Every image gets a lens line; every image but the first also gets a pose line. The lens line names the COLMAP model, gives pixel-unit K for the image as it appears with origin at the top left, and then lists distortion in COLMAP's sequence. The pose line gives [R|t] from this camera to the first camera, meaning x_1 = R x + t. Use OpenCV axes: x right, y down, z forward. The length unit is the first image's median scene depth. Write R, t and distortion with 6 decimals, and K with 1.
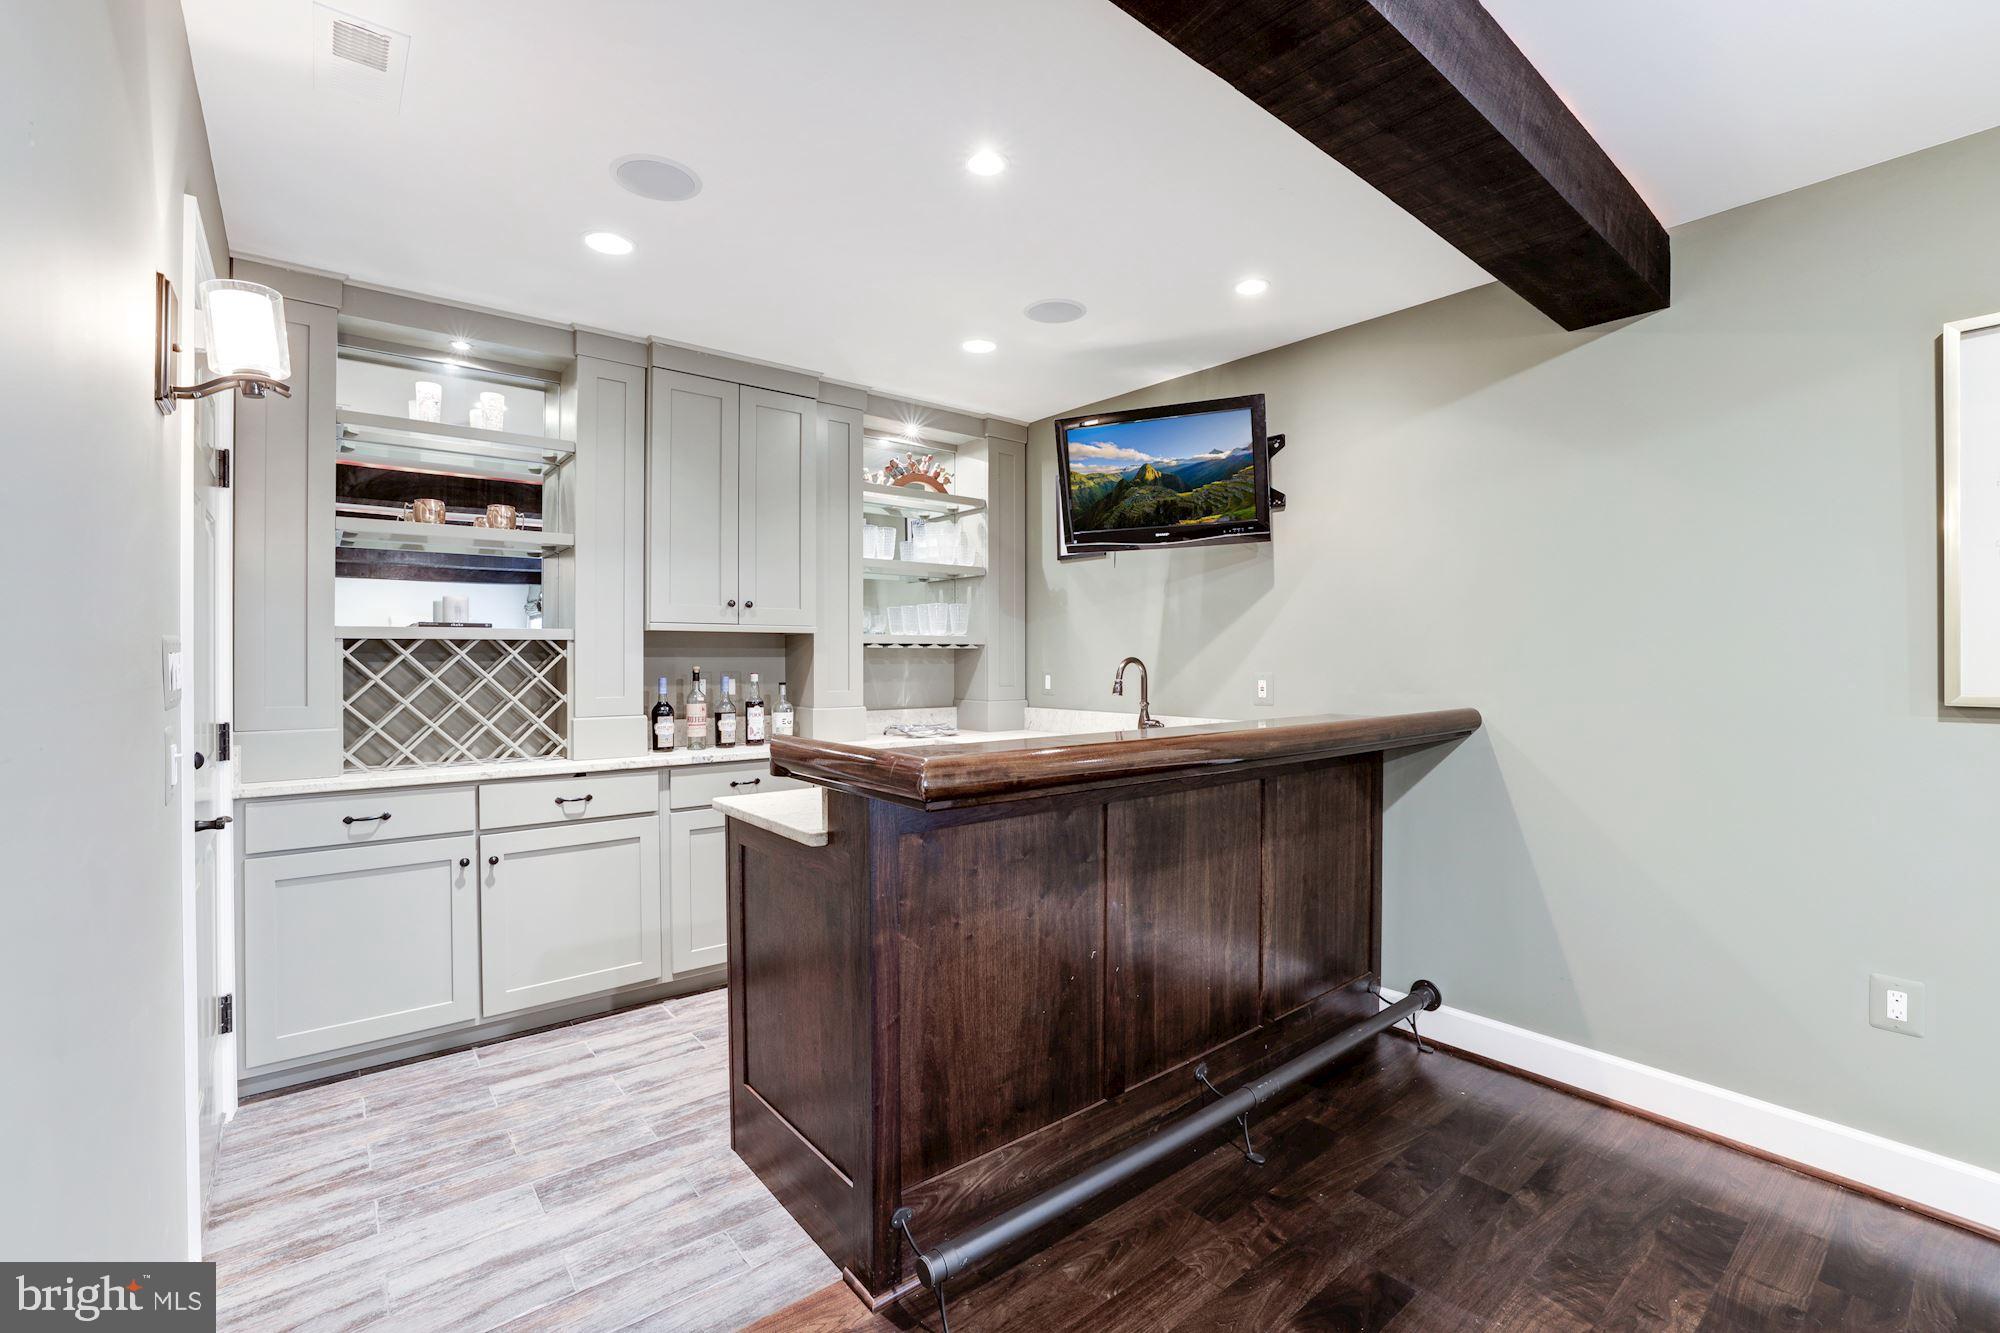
lens RADIAL K [[860.5, 0, 1001.0], [0, 860.5, 660.1], [0, 0, 1]] dist [0.000780, 0.000001]
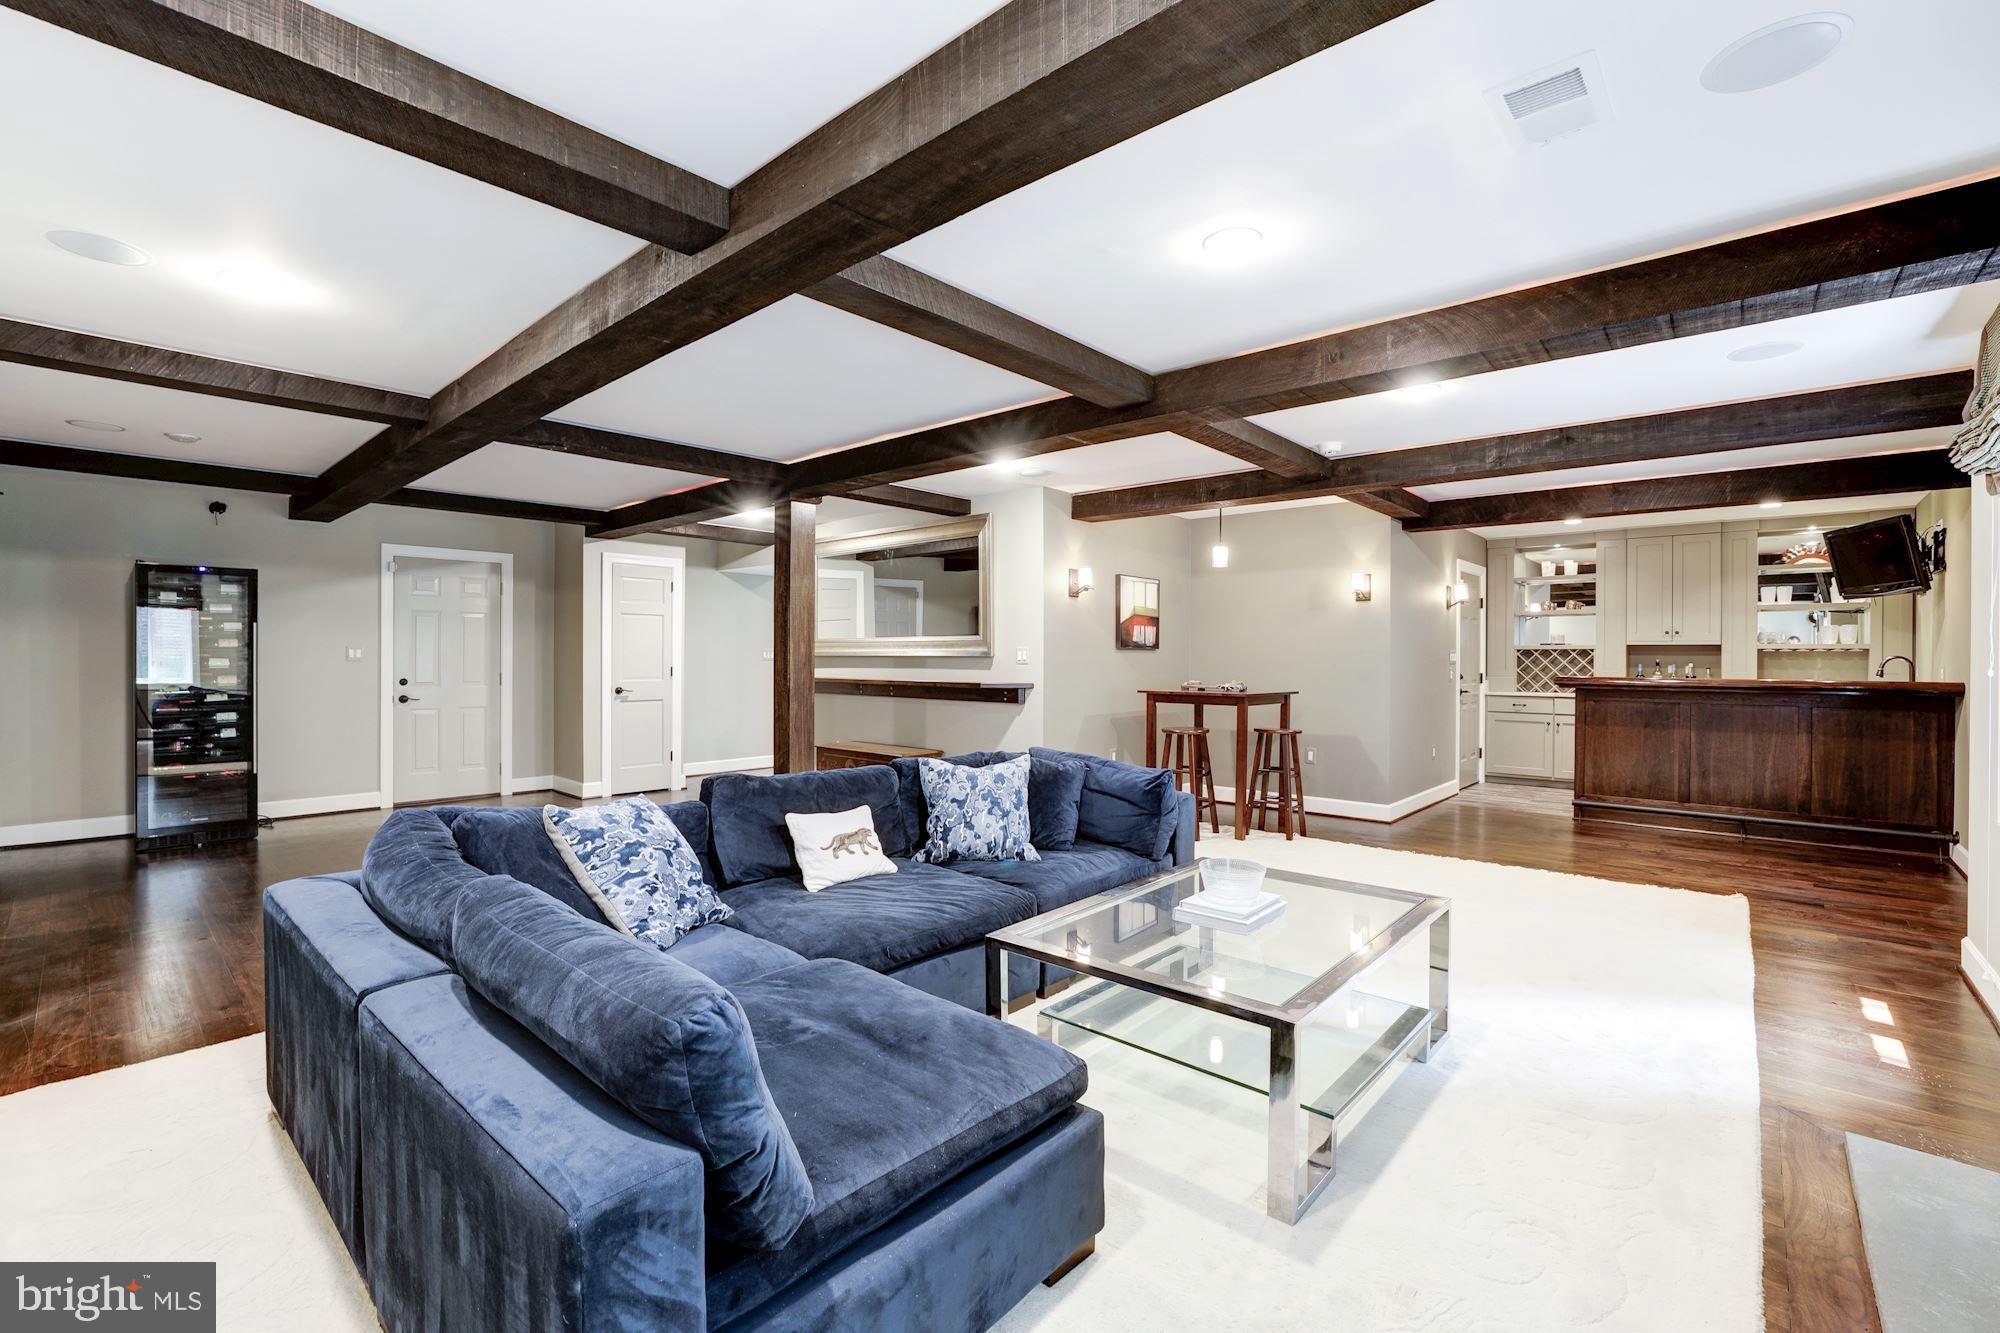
lens RADIAL K [[860.5, 0, 1001.7], [0, 860.5, 658.5], [0, 0, 1]] dist [0.000780, 0.000001]
pose [[0.160713, 0.012087, -0.986927, 1.986161], [-0.002522, 0.999927, 0.011835, -0.022783], [0.986998, 0.000587, 0.160732, -1.336573]]
